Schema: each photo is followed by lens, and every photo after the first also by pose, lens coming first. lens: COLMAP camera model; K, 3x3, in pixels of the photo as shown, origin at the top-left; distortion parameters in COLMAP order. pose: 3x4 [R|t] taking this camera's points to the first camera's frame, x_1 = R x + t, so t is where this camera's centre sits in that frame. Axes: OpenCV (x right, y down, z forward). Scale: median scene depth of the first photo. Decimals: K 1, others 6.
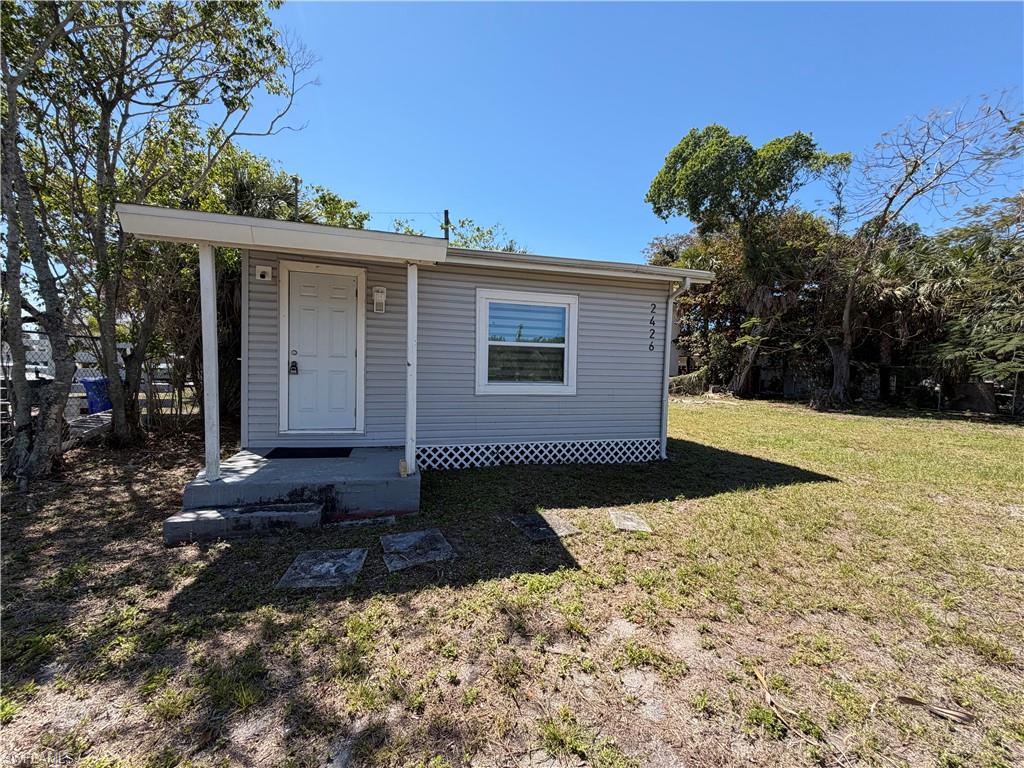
lens RADIAL K [[410.4, 0, 508.6], [0, 410.4, 384.9], [0, 0, 1]] dist [-0.002055, 0.000502]
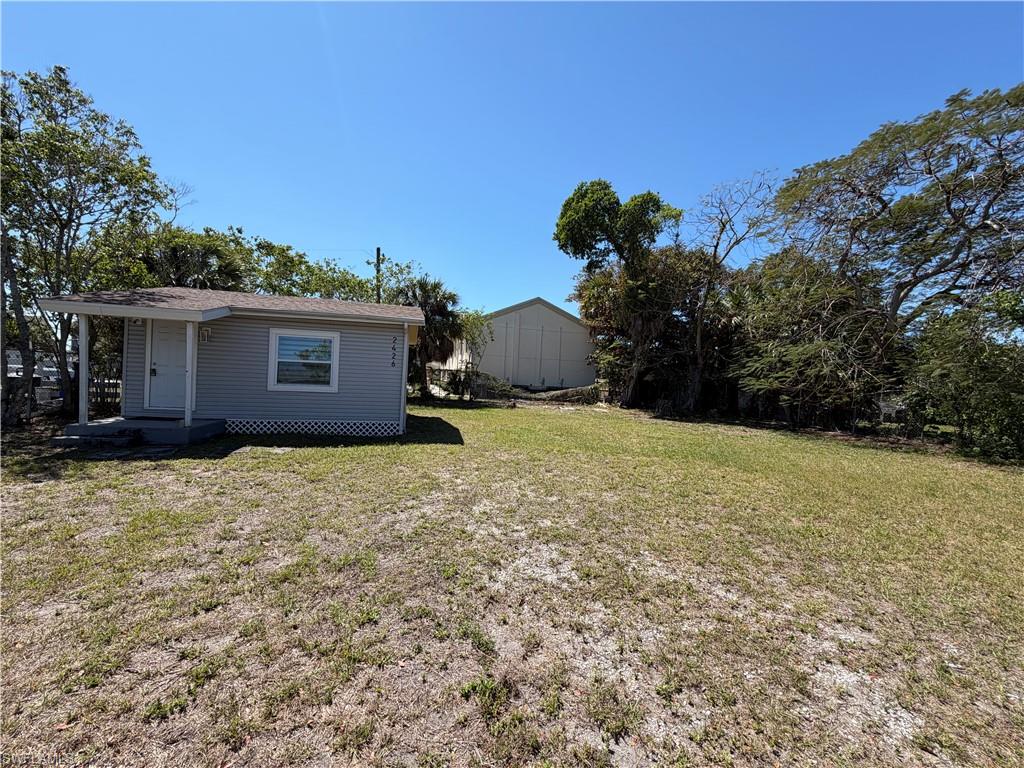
lens RADIAL K [[410.4, 0, 510.5], [0, 410.4, 391.1], [0, 0, 1]] dist [-0.002055, 0.000502]
pose [[0.998941, 0.021238, -0.040826, 1.064145], [-0.021841, 0.999658, -0.014378, 0.031139], [0.040507, 0.015254, 0.999063, -0.694628]]
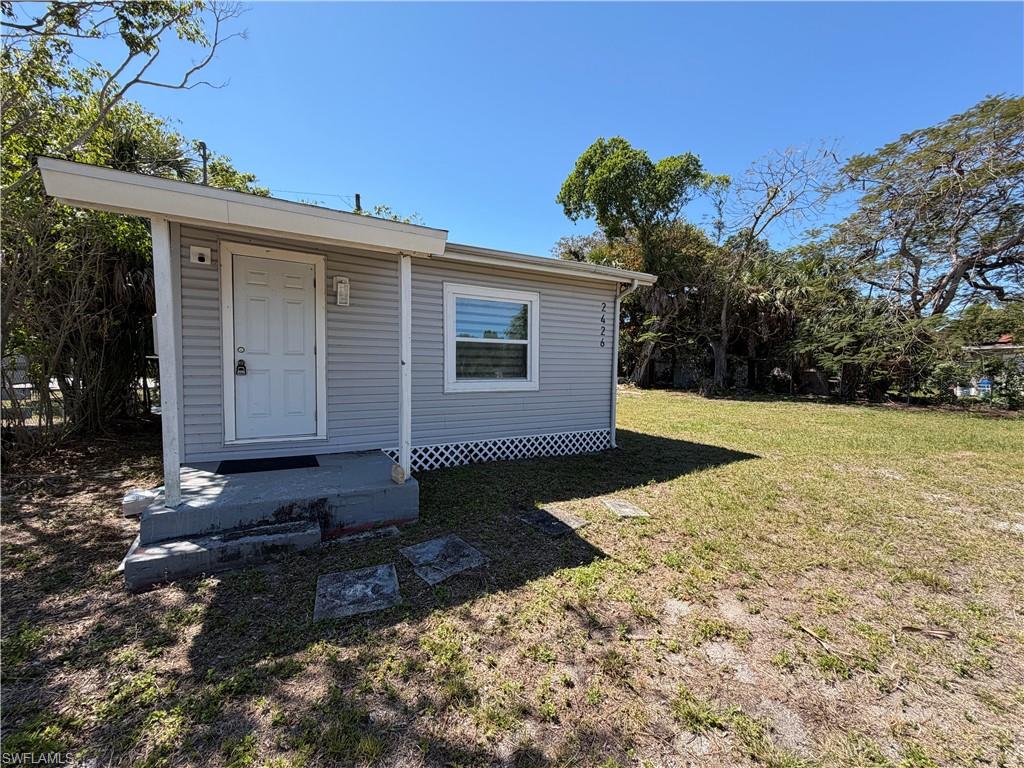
lens RADIAL K [[410.4, 0, 509.0], [0, 410.4, 384.7], [0, 0, 1]] dist [-0.002055, 0.000502]
pose [[0.971038, -0.021462, 0.237961, -0.175701], [0.018037, 0.999700, 0.016562, -0.009062], [-0.238245, -0.011790, 0.971133, 0.026200]]
